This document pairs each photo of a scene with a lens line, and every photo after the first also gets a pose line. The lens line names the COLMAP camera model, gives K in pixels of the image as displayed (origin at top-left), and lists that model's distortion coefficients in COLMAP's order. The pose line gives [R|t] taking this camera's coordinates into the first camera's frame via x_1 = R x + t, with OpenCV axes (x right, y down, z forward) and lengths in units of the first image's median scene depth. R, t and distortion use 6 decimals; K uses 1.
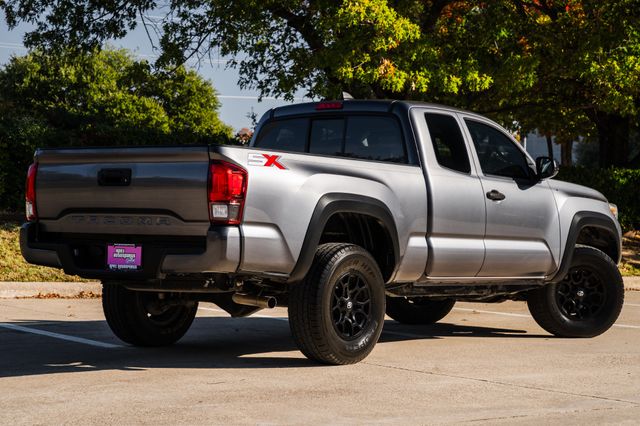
lens RADIAL K [[1346.4, 0, 320.0], [0, 1346.4, 213.0], [0, 0, 1]] dist [0.372748, -0.188415]
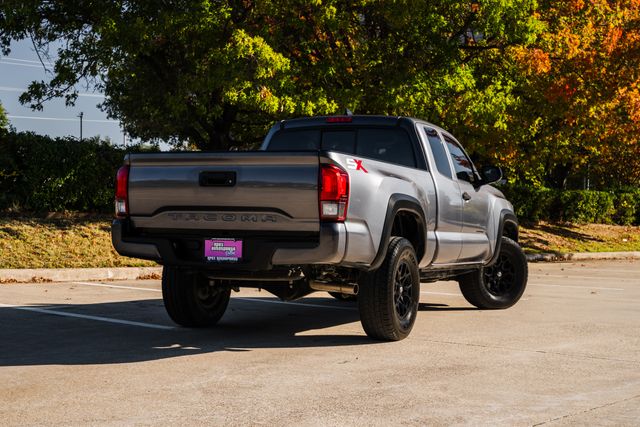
lens RADIAL K [[1013.7, 0, 320.7], [0, 1013.7, 229.6], [0, 0, 1]] dist [0.153645, 0.024396]
pose [[0.970428, -0.002628, 0.241375, -0.235536], [-0.002228, 0.999801, 0.019845, -0.001084], [-0.241379, -0.019796, 0.970229, 0.147642]]
